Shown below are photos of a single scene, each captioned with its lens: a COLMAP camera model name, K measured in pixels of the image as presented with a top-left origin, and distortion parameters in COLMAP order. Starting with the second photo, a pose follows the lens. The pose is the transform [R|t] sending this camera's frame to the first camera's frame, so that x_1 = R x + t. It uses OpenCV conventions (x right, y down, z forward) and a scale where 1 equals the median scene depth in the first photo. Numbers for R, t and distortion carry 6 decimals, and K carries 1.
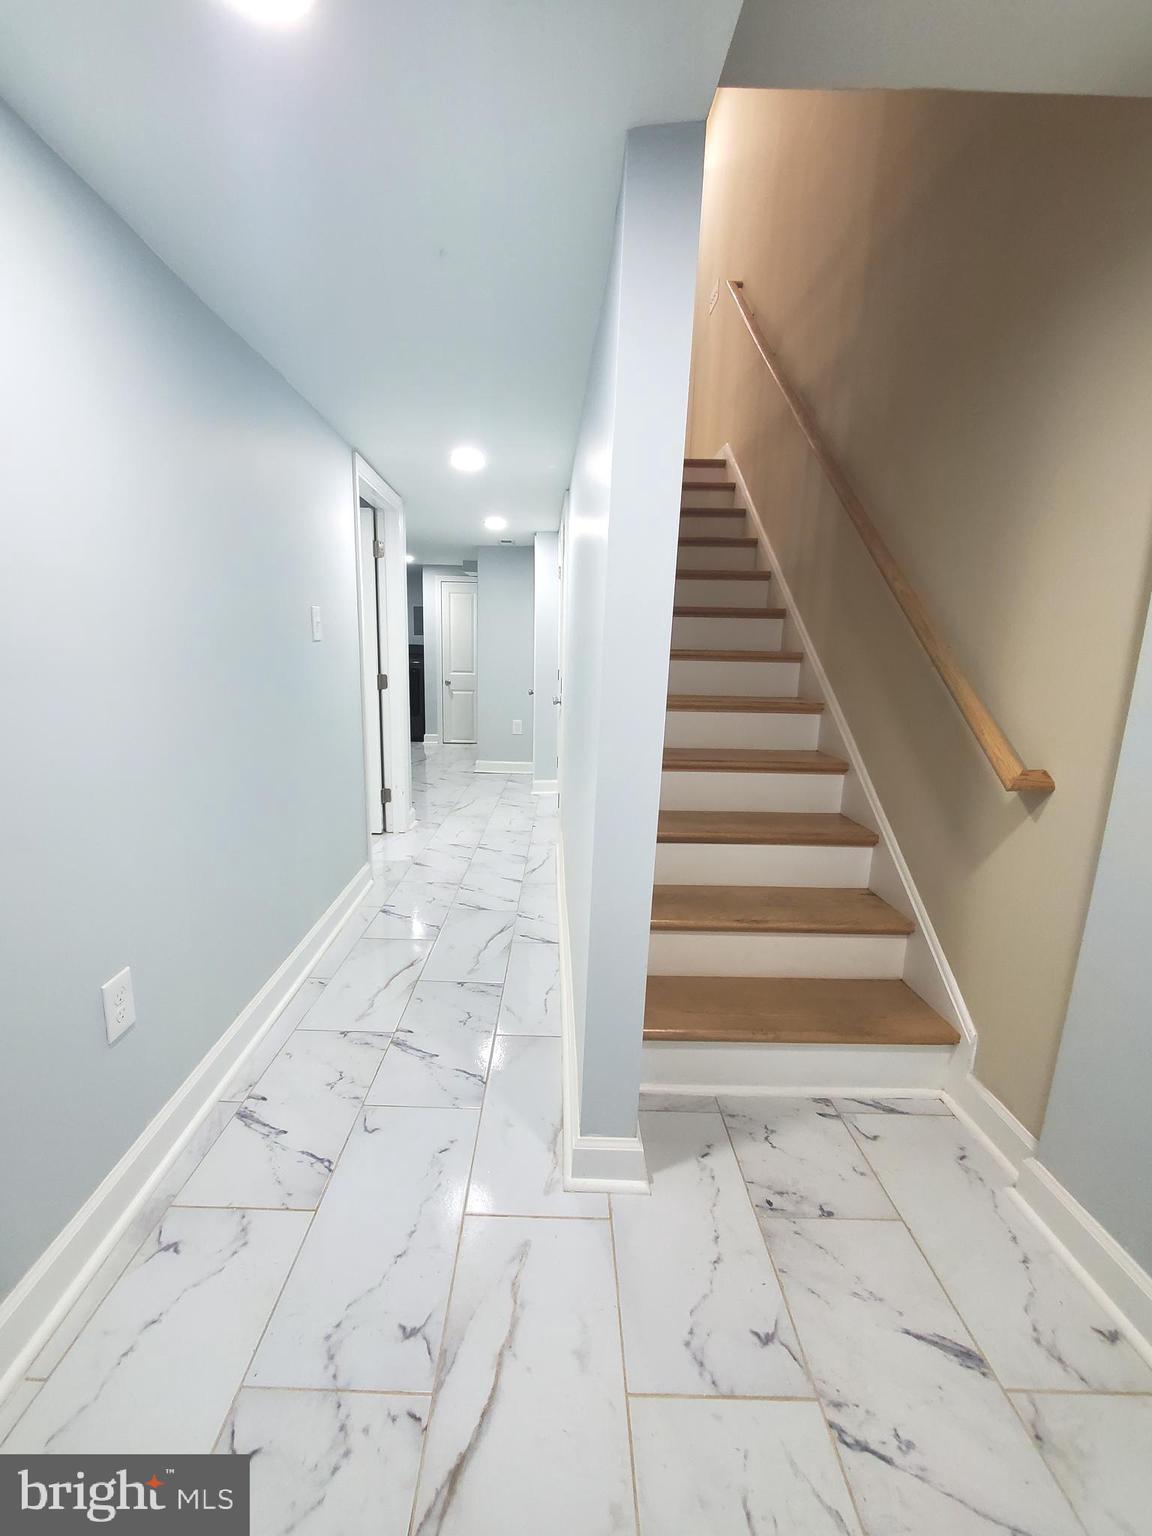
lens RADIAL K [[618.6, 0, 552.7], [0, 618.6, 765.0], [0, 0, 1]] dist [0.001083, -0.000010]
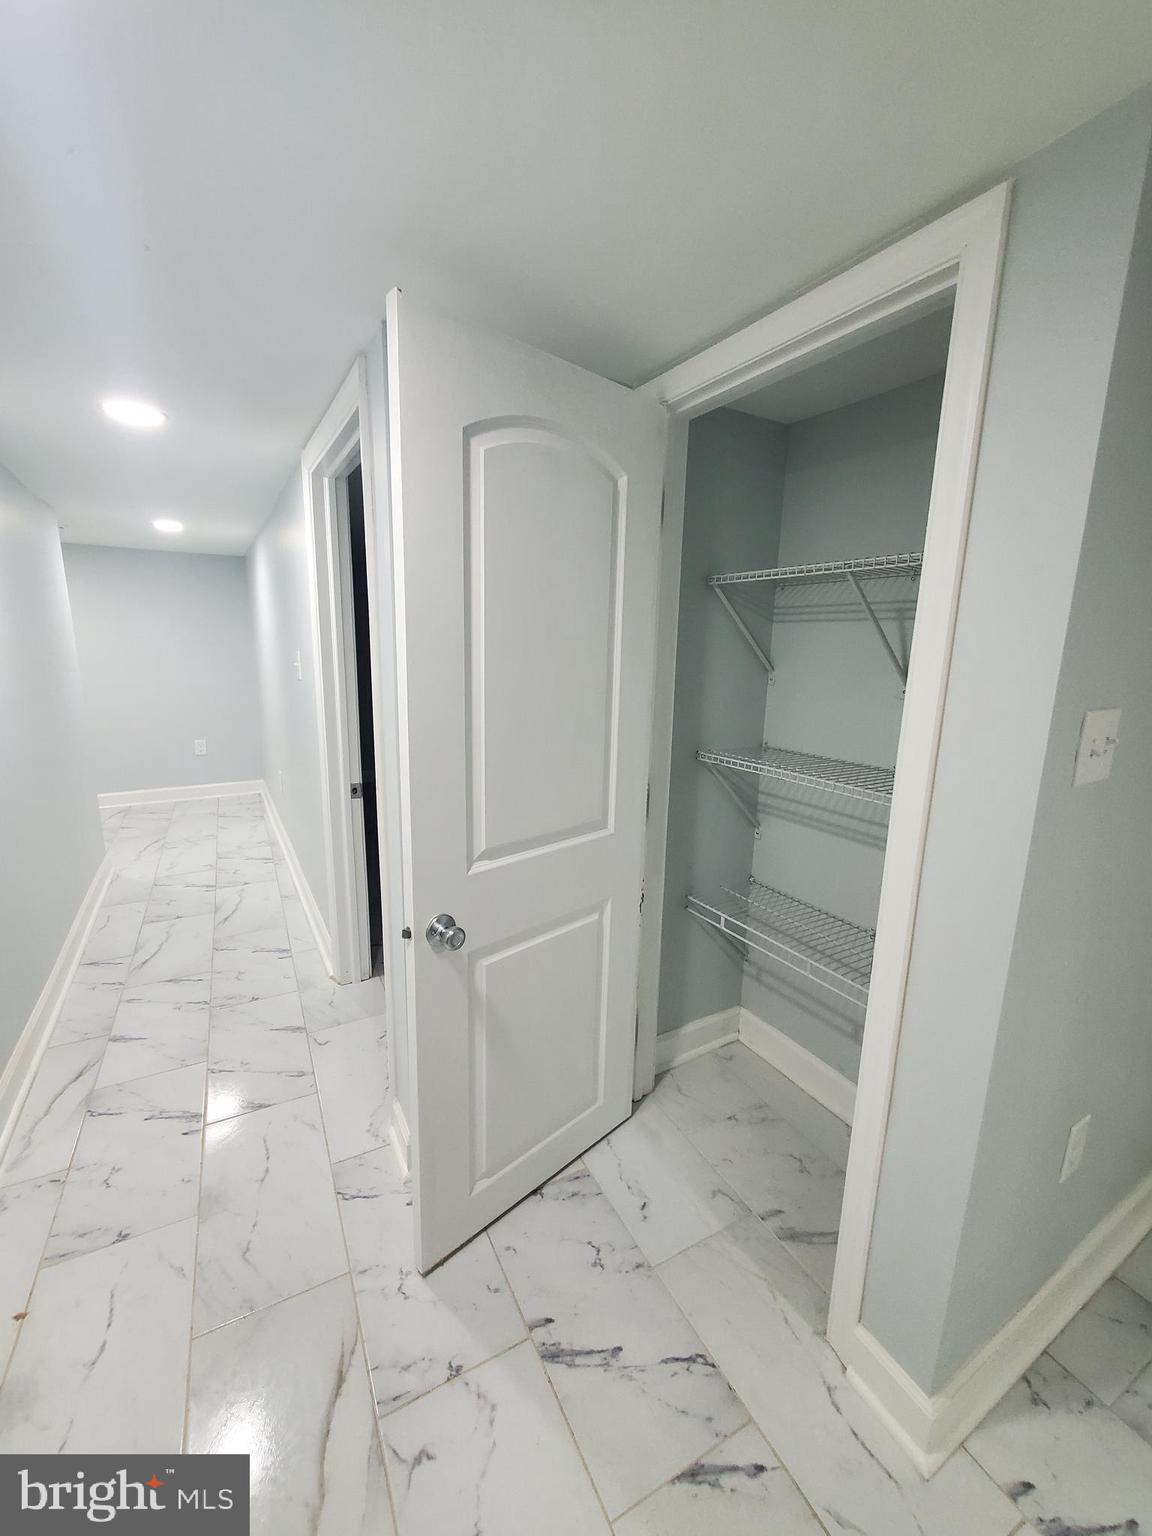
lens RADIAL K [[618.6, 0, 552.7], [0, 618.6, 765.0], [0, 0, 1]] dist [0.001083, -0.000010]
pose [[-0.879933, 0.057658, -0.471586, -0.233472], [-0.126990, 0.927949, 0.350406, -0.520711], [0.457812, 0.368220, -0.809211, 2.221270]]
